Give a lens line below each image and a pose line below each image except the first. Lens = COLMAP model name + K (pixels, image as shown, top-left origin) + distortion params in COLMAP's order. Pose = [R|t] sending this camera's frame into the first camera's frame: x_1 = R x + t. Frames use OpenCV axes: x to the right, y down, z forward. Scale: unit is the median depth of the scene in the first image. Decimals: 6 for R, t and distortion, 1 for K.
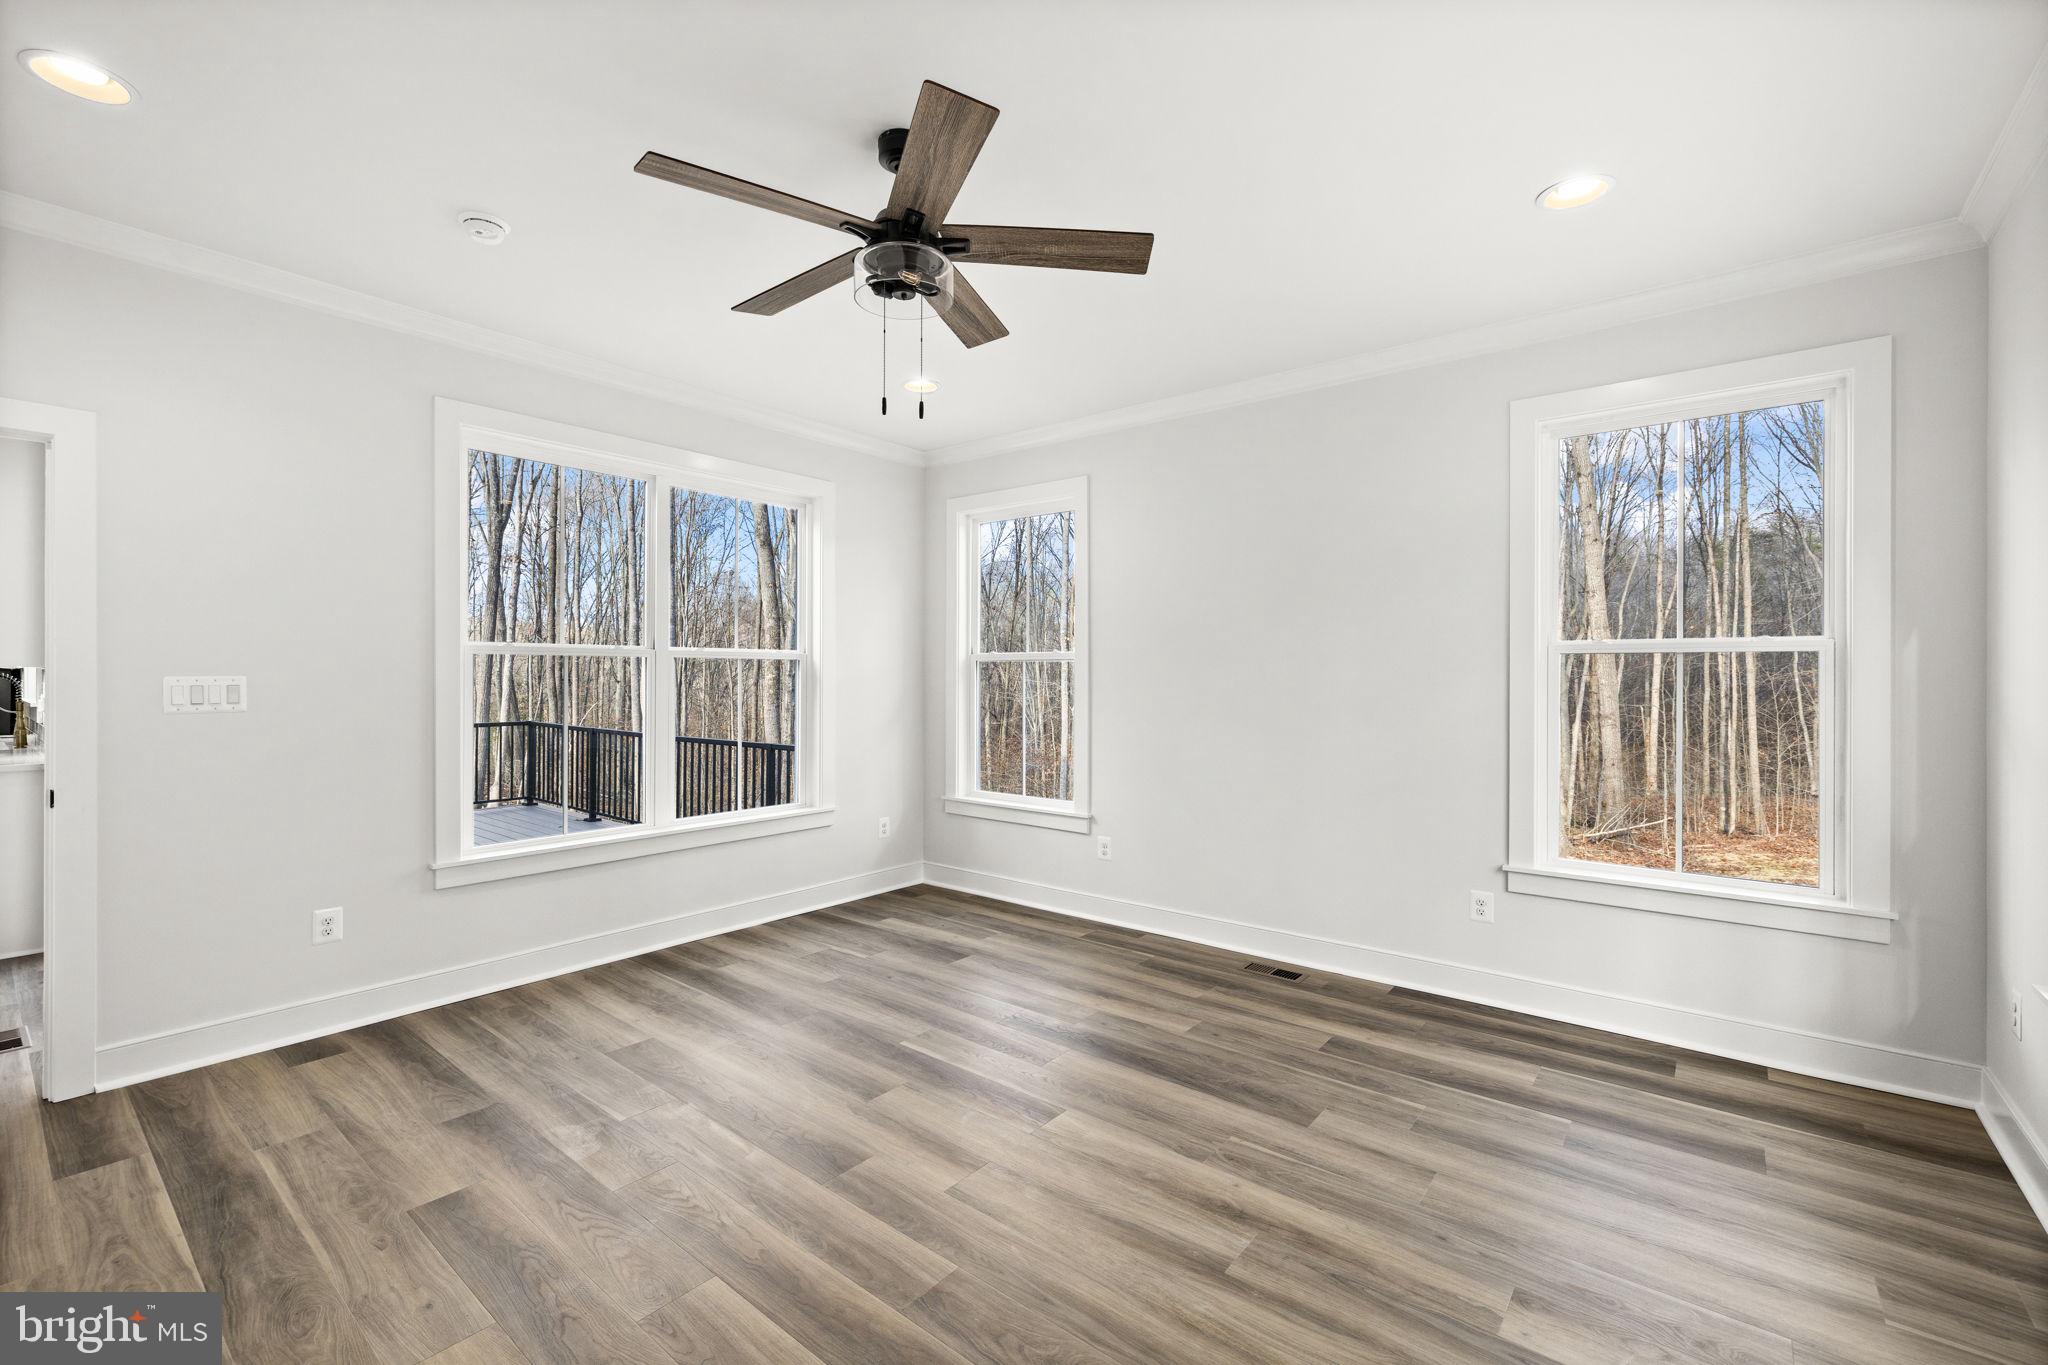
lens RADIAL K [[868.9, 0, 1021.9], [0, 868.9, 675.5], [0, 0, 1]] dist [-0.000488, 0.000138]
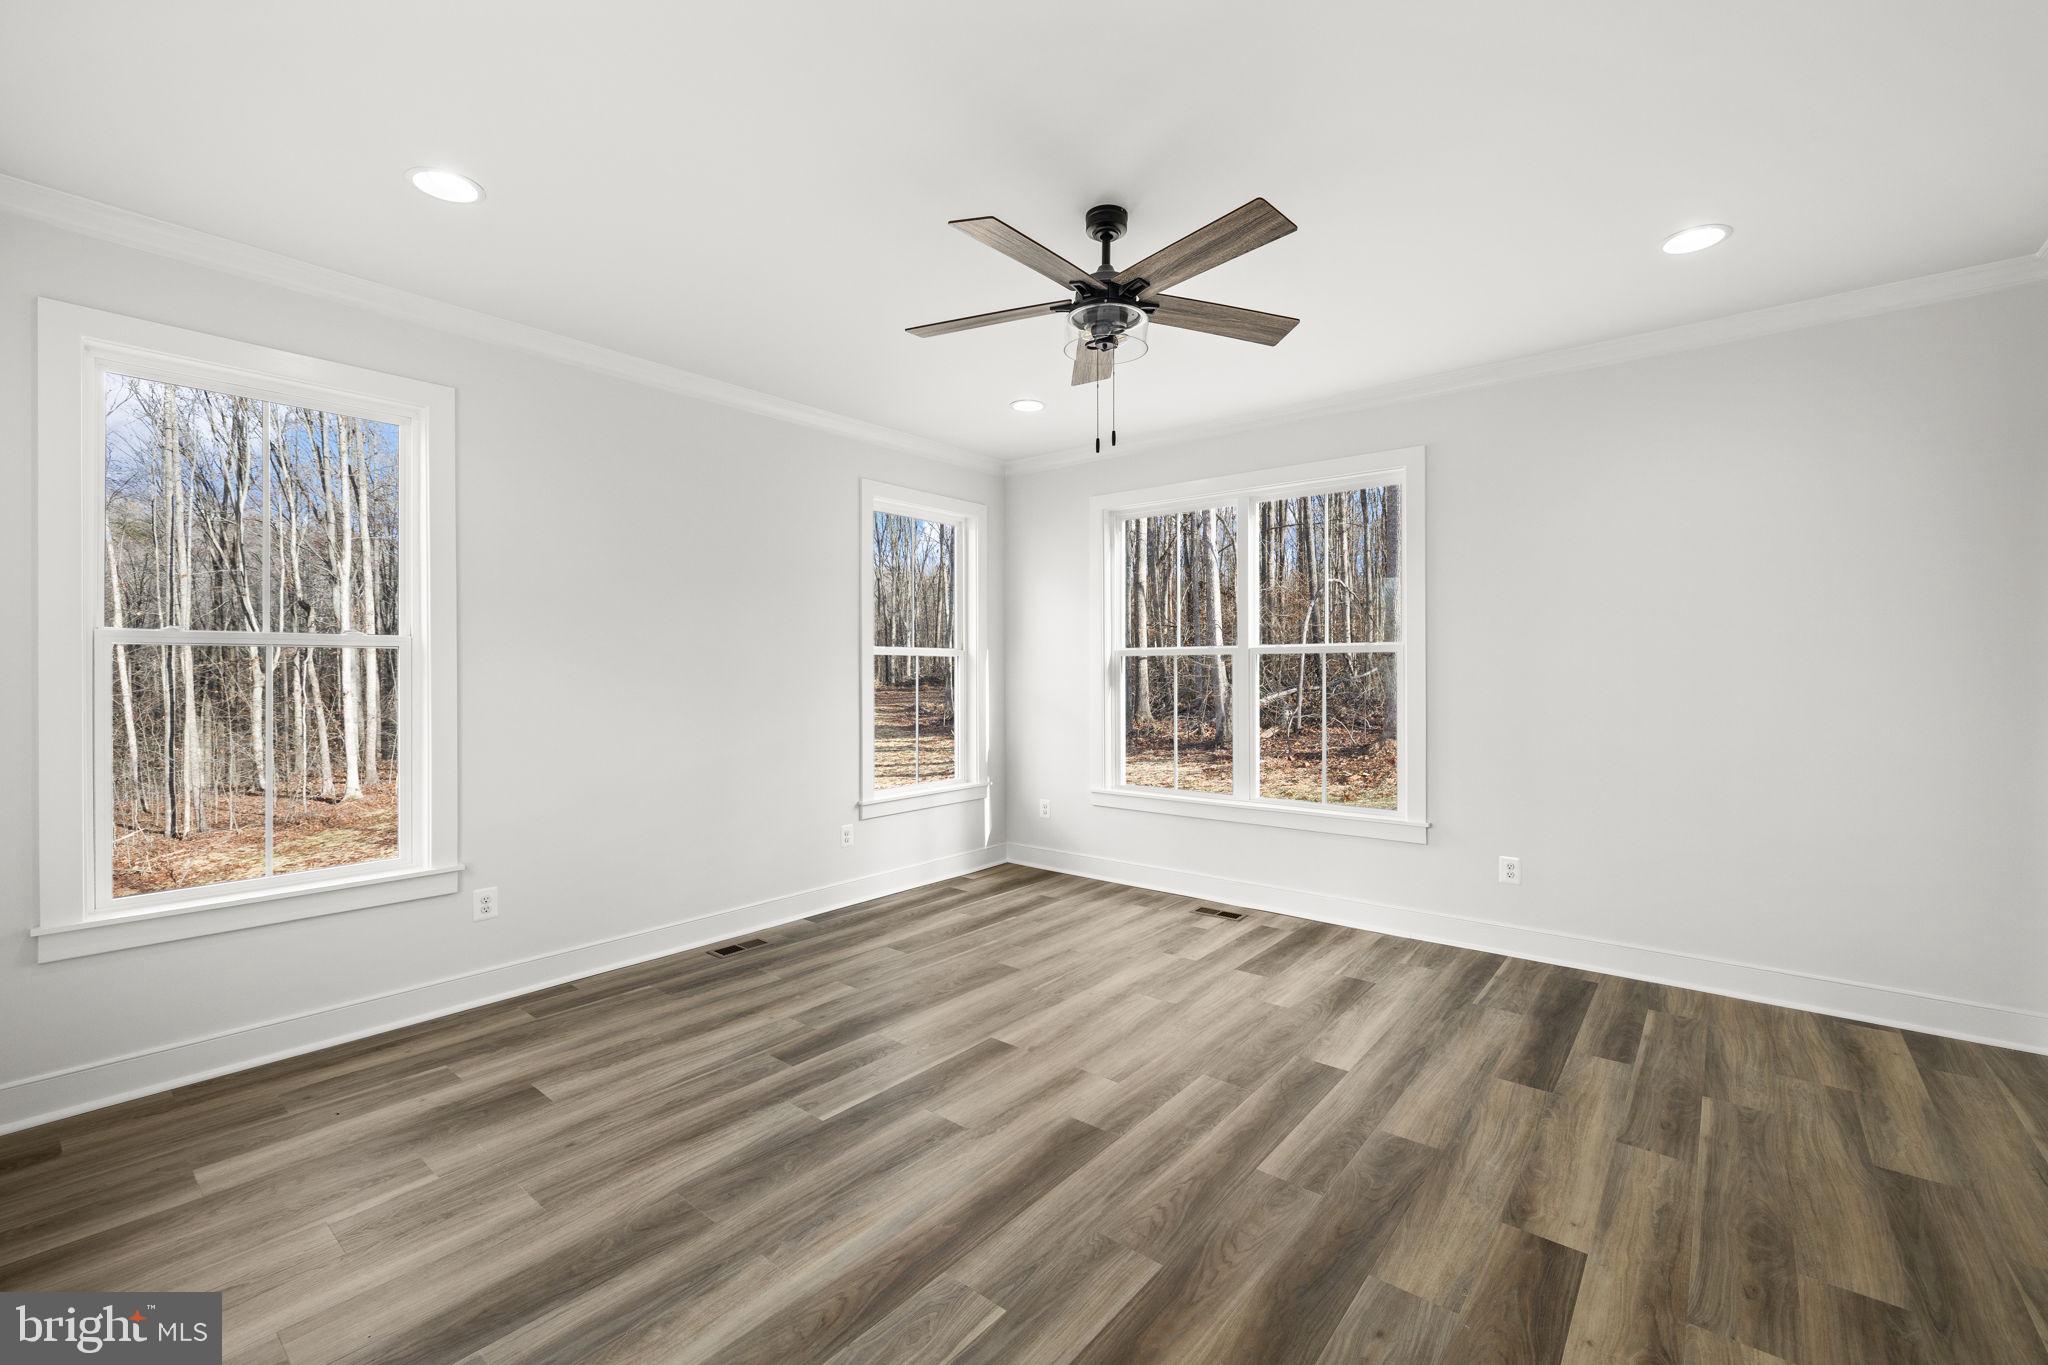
lens RADIAL K [[868.9, 0, 1021.9], [0, 868.9, 675.5], [0, 0, 1]] dist [-0.000488, 0.000138]
pose [[0.004213, -0.011039, 0.999930, -0.854367], [0.003648, 0.999933, 0.011024, -0.001080], [-0.999984, 0.003602, 0.004253, 0.728484]]
